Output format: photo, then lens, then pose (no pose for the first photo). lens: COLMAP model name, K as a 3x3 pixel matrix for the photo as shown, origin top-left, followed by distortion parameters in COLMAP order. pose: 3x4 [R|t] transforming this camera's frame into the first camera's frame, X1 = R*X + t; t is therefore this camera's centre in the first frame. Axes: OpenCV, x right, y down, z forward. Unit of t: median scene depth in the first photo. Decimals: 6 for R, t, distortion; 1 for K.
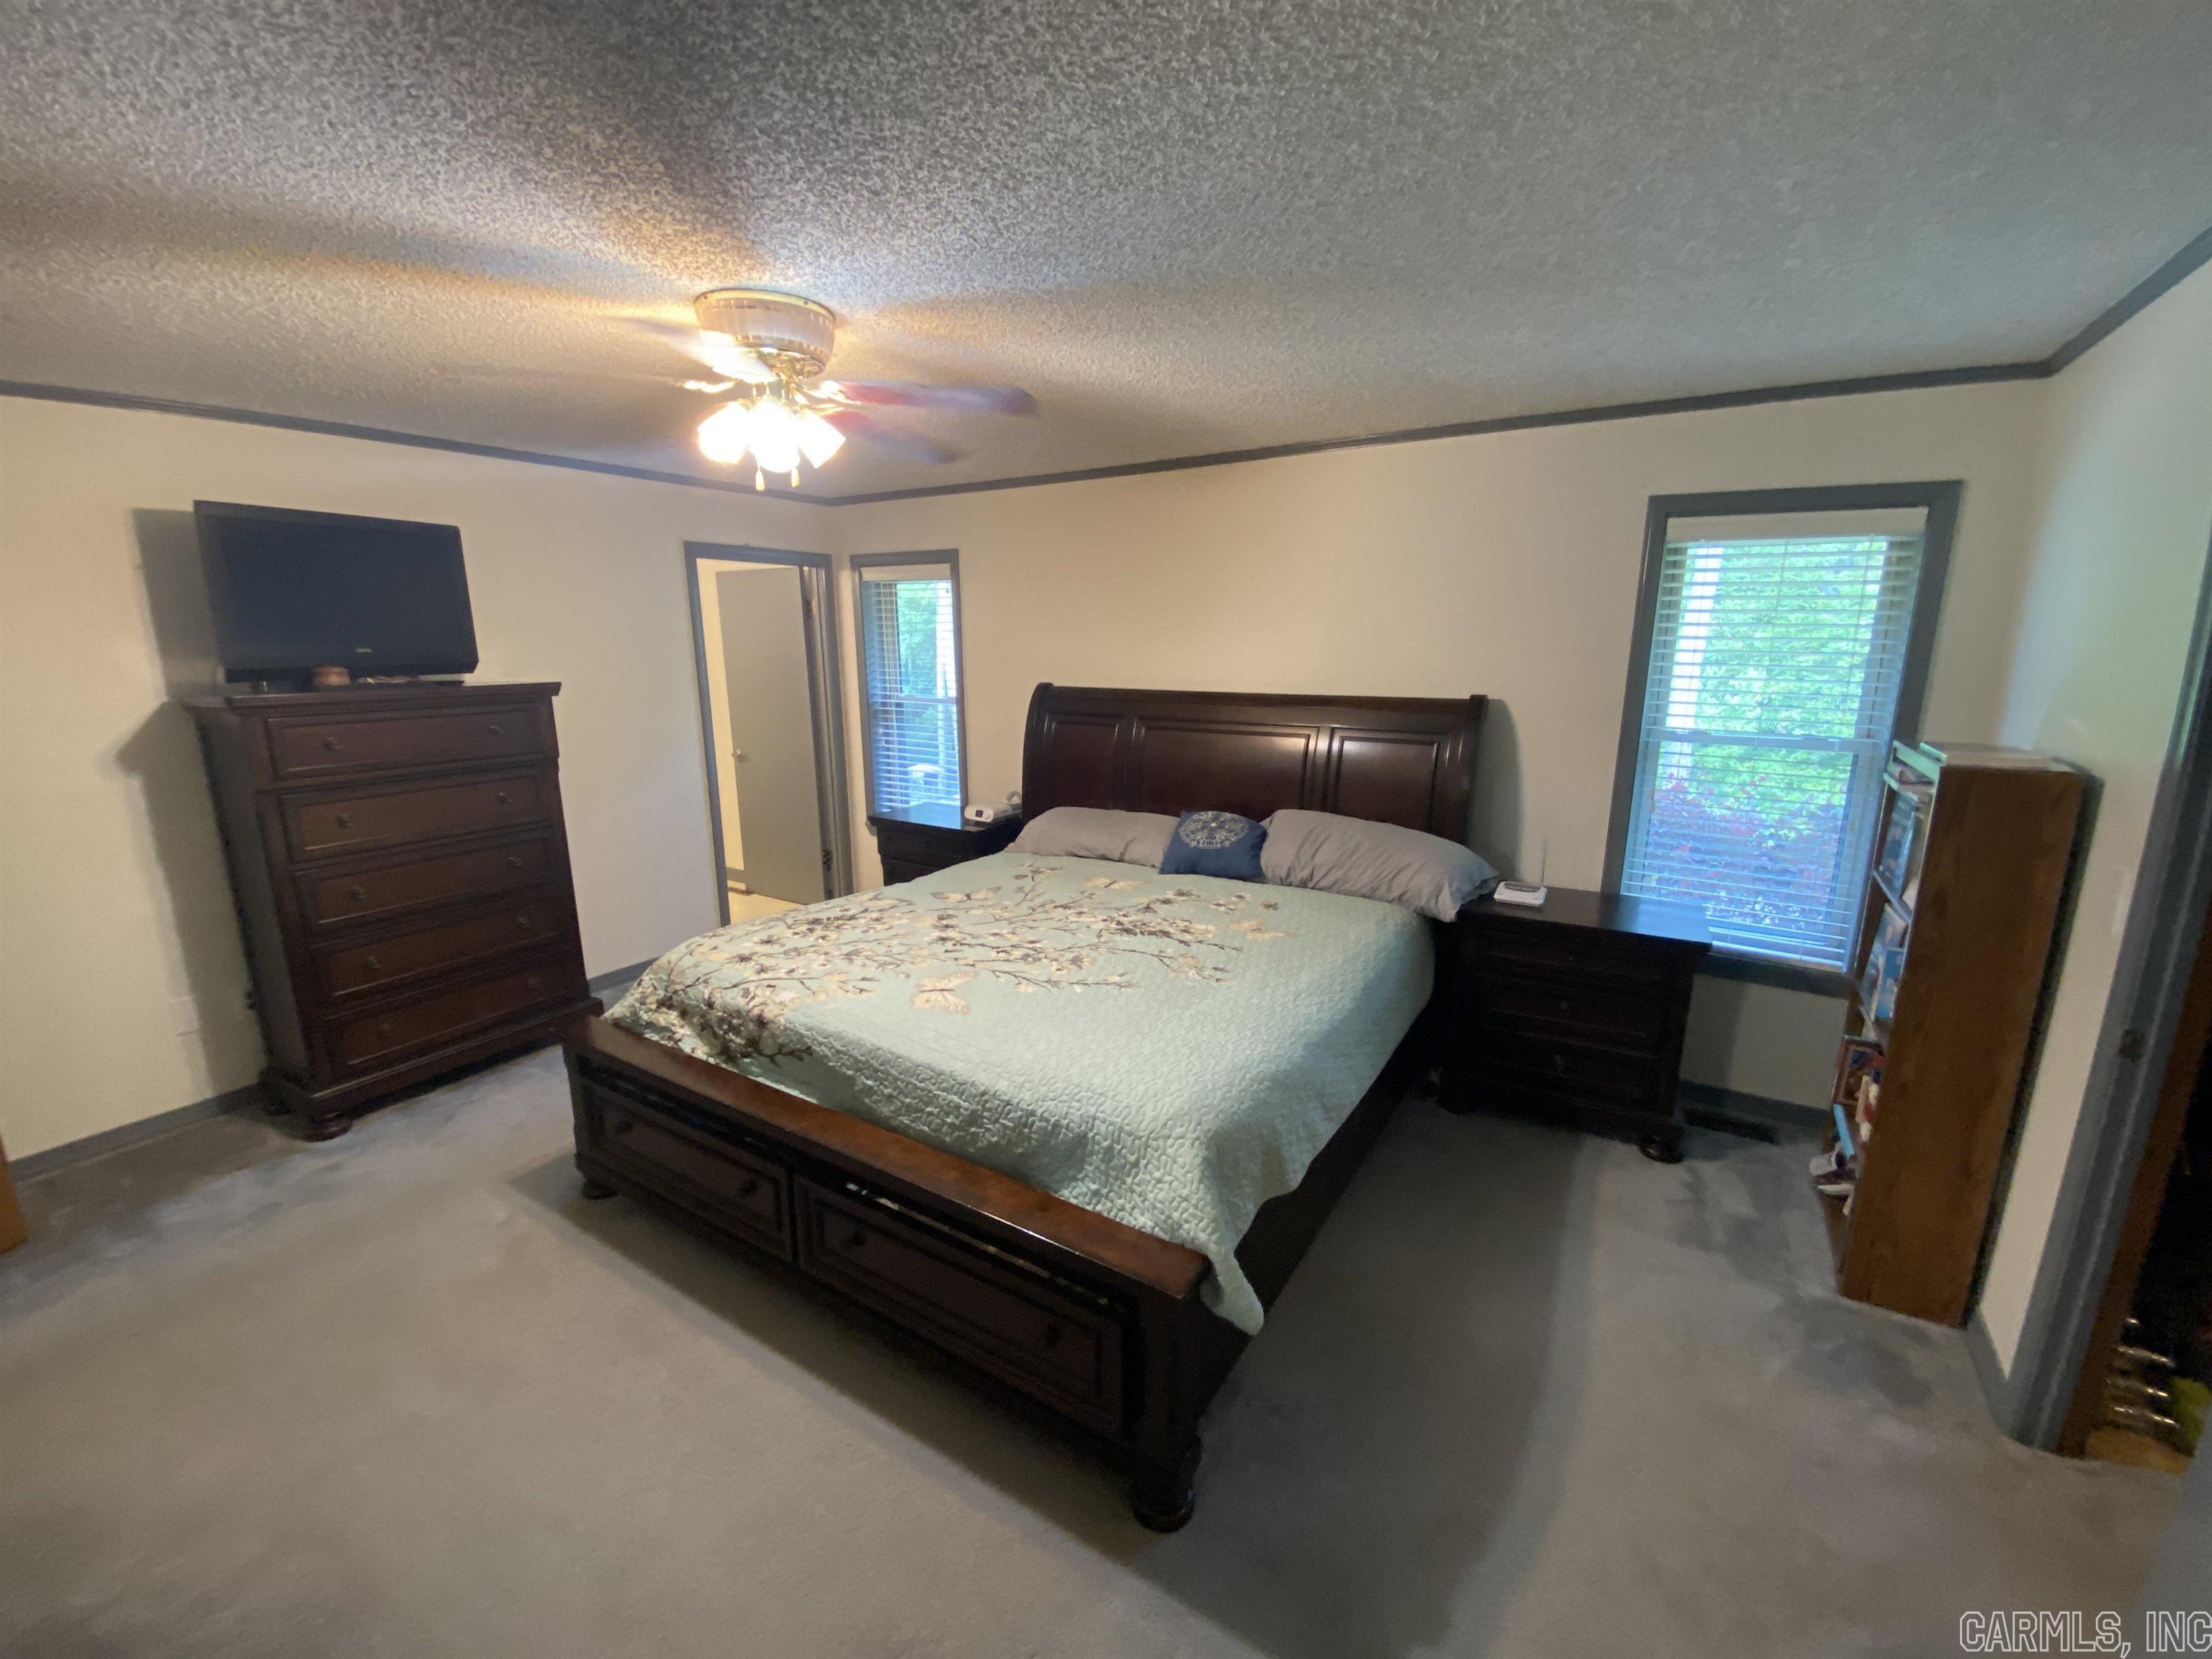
lens RADIAL K [[899.6, 0, 1127.4], [0, 899.6, 835.7], [0, 0, 1]] dist [0.014047, -0.015611]
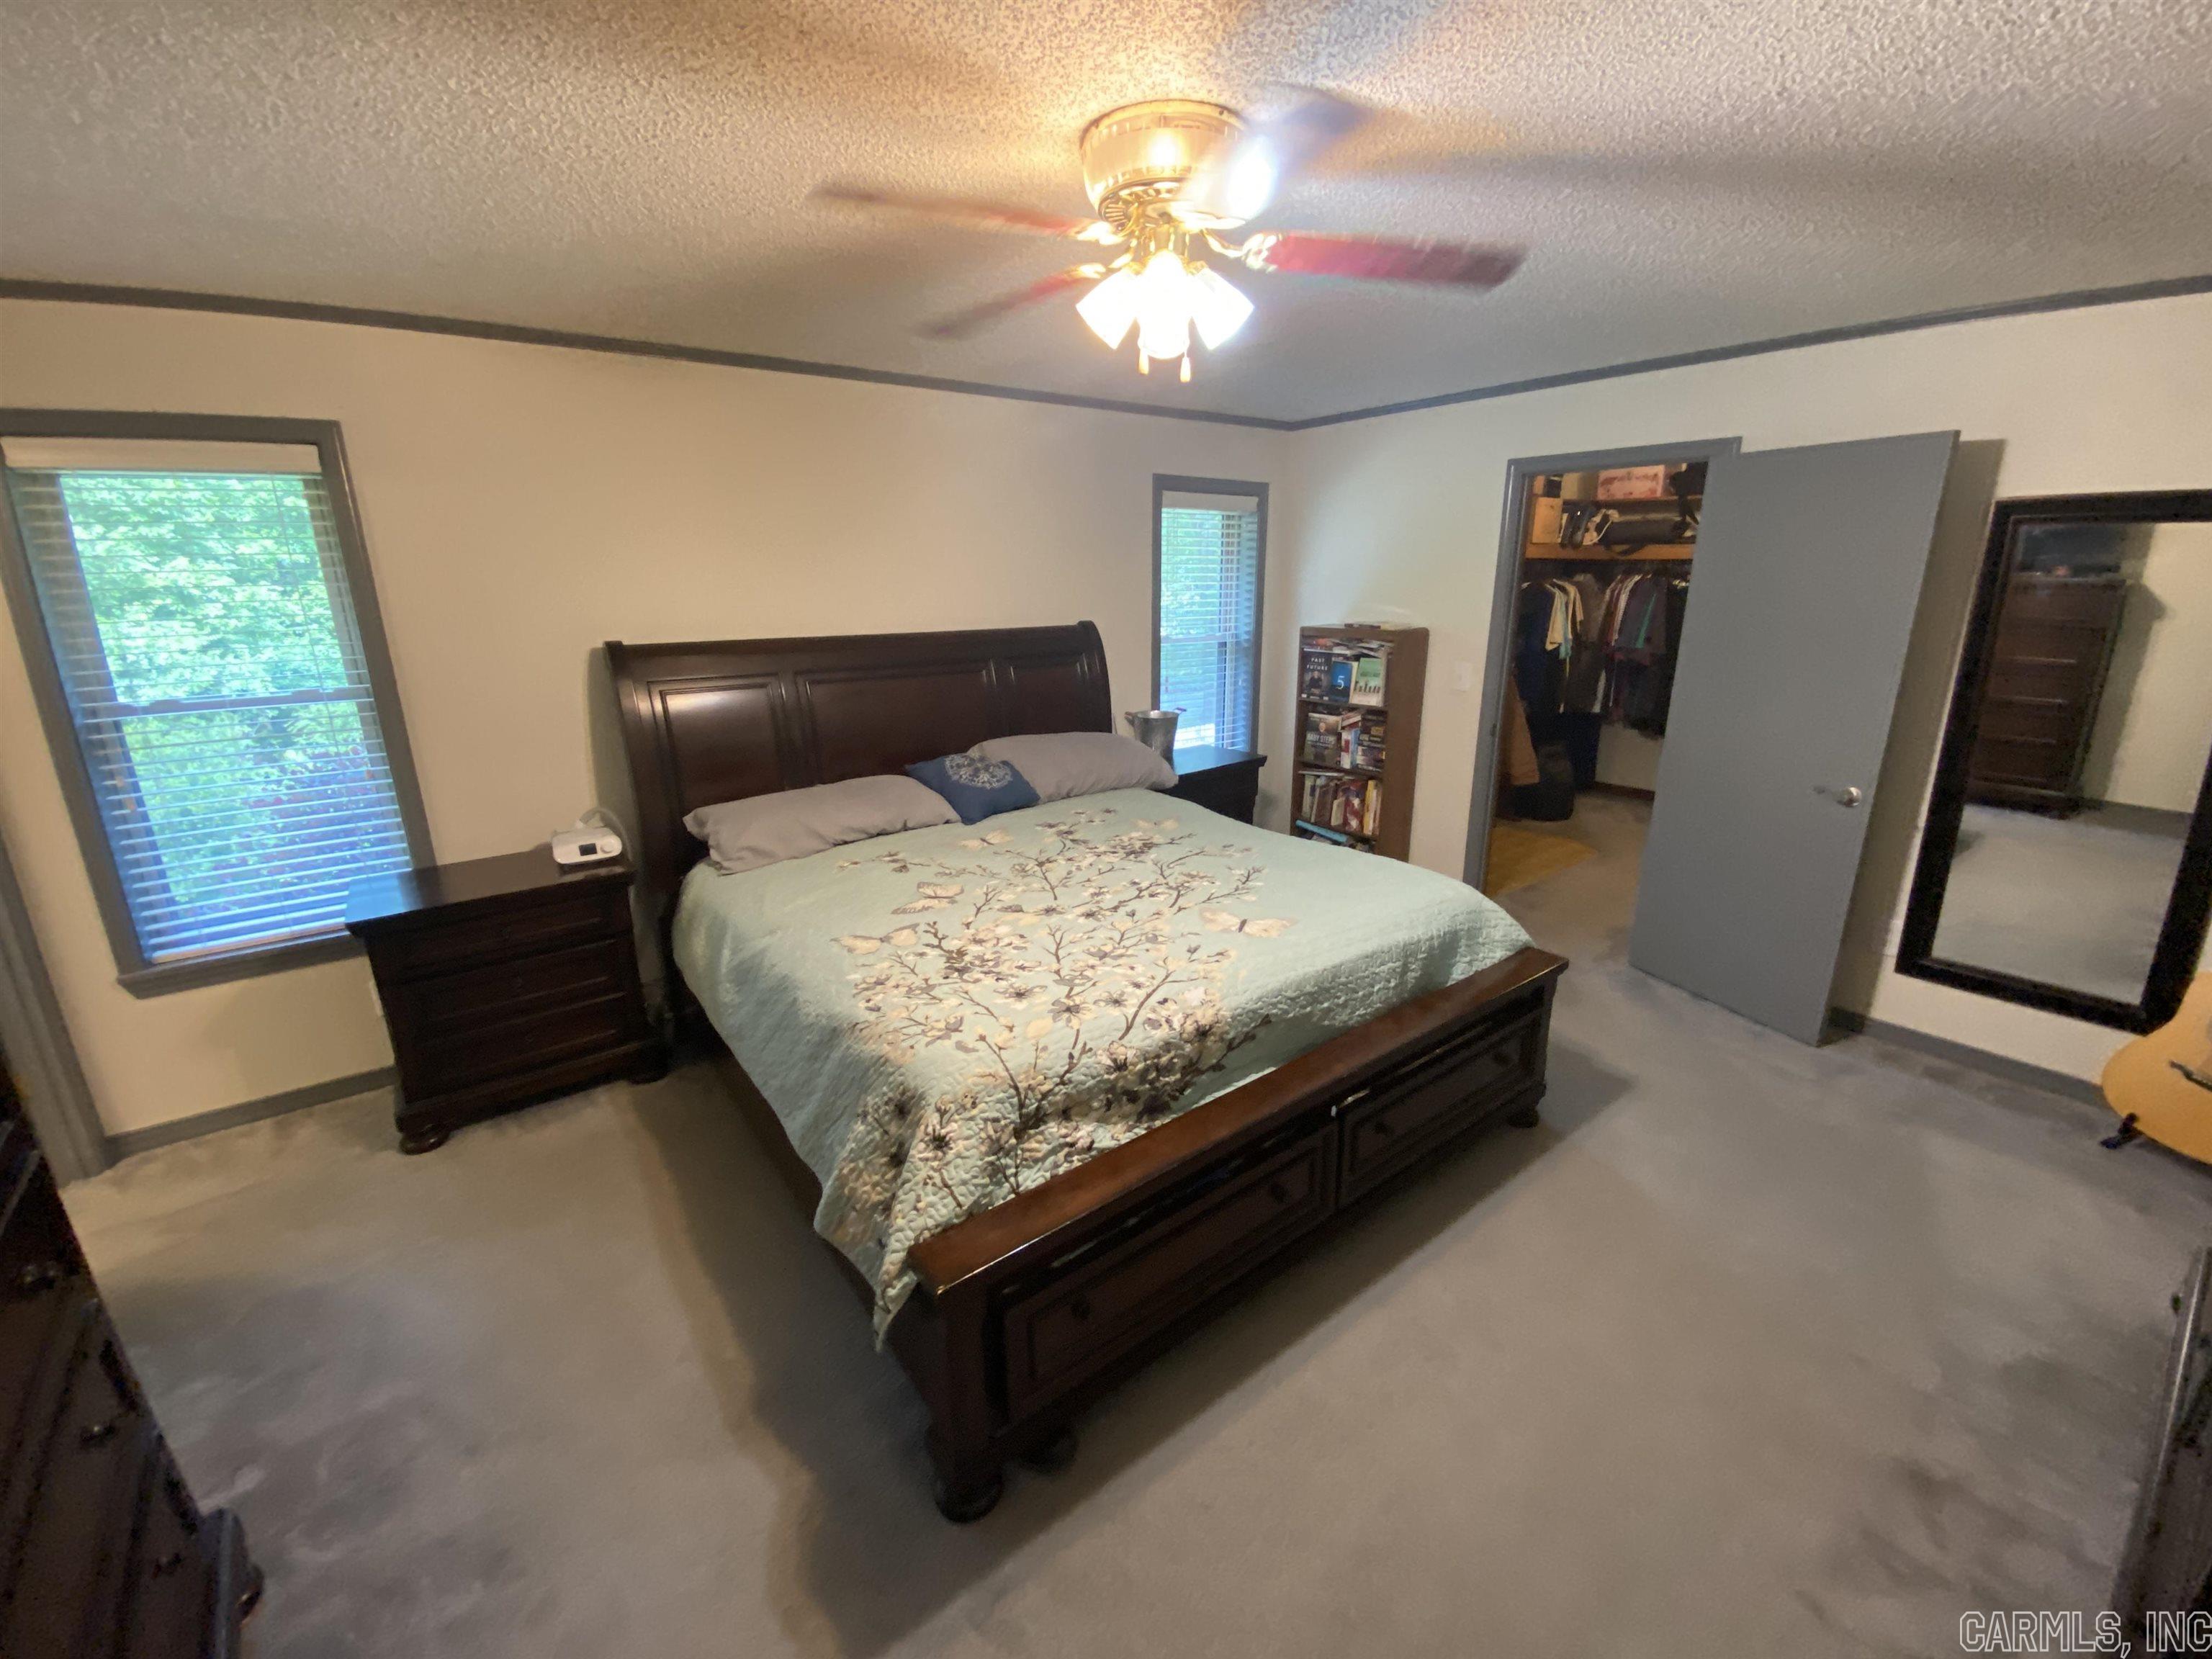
lens RADIAL K [[899.6, 0, 1114.3], [0, 899.6, 819.5], [0, 0, 1]] dist [0.014047, -0.015611]
pose [[0.357505, -0.251181, 0.899499, -1.003027], [0.211827, 0.959859, 0.183846, -0.138977], [-0.909571, 0.124812, 0.396362, 0.626359]]
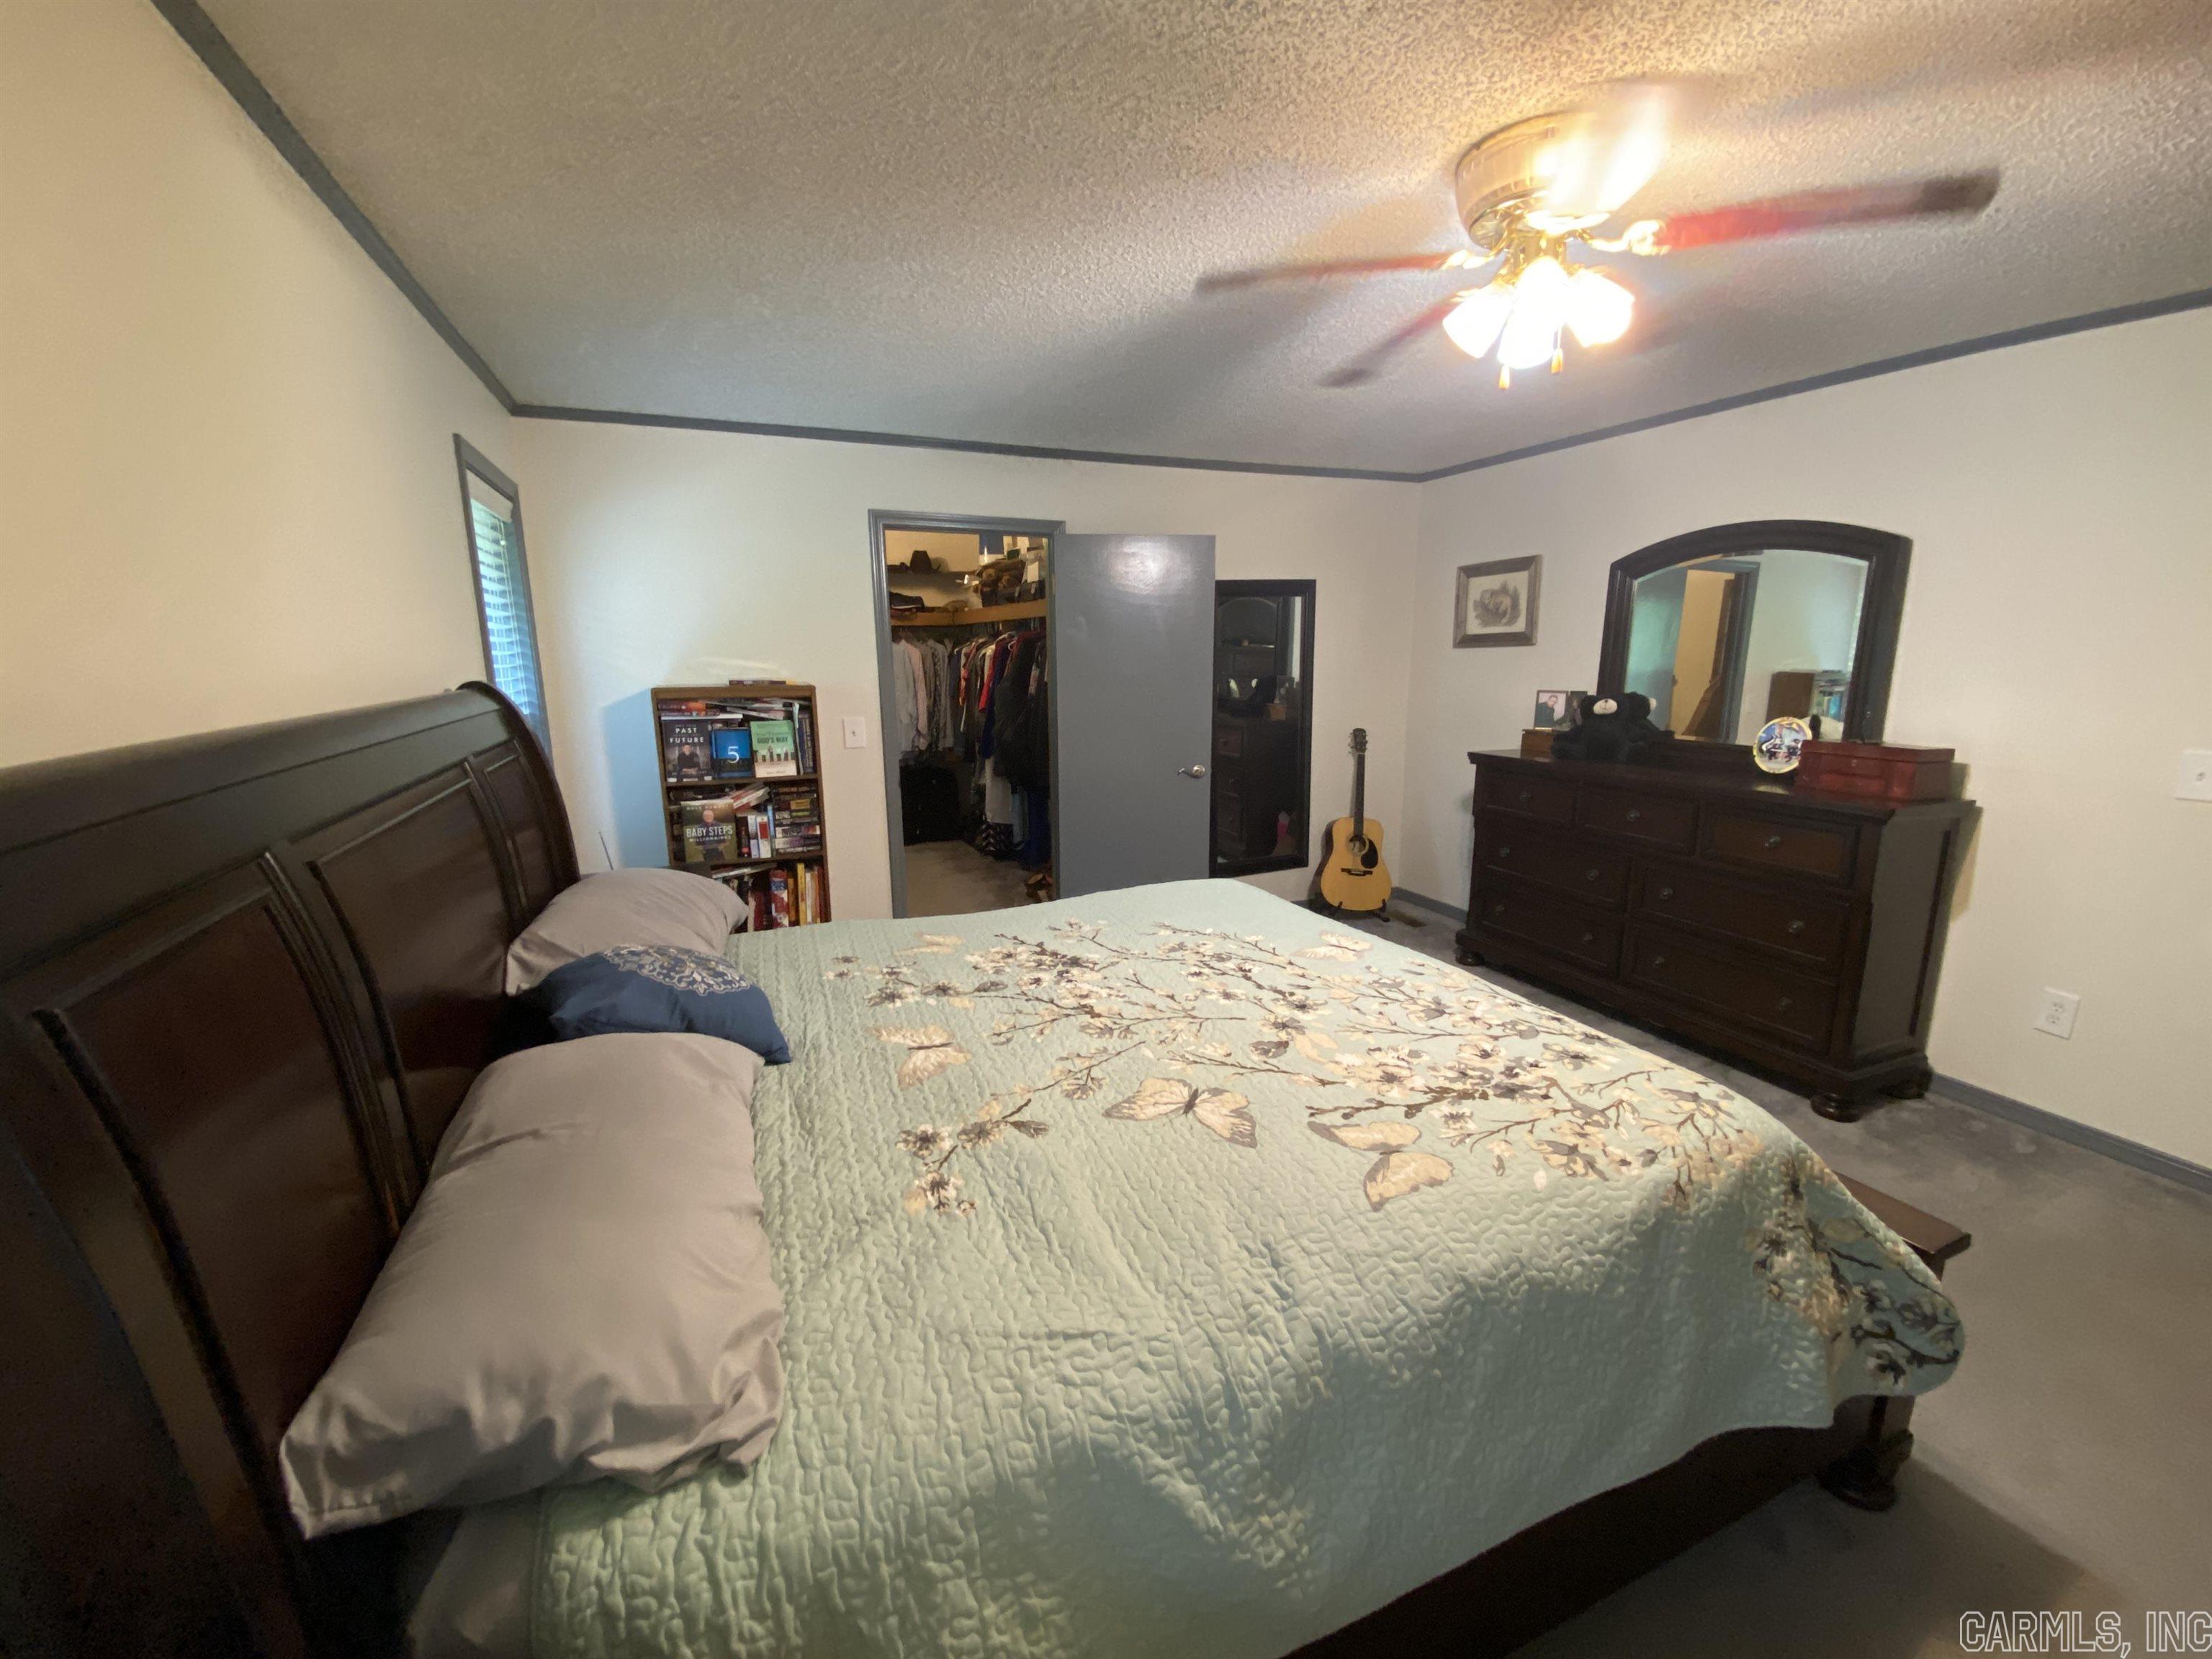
lens RADIAL K [[885.8, 0, 1098.3], [0, 885.8, 825.3], [0, 0, 1]] dist [-0.014326, -0.000682]
pose [[-0.808955, -0.107079, 0.578036, -0.469439], [0.135887, 0.922582, 0.361077, -0.290583], [-0.571949, 0.370643, -0.731777, 1.578830]]
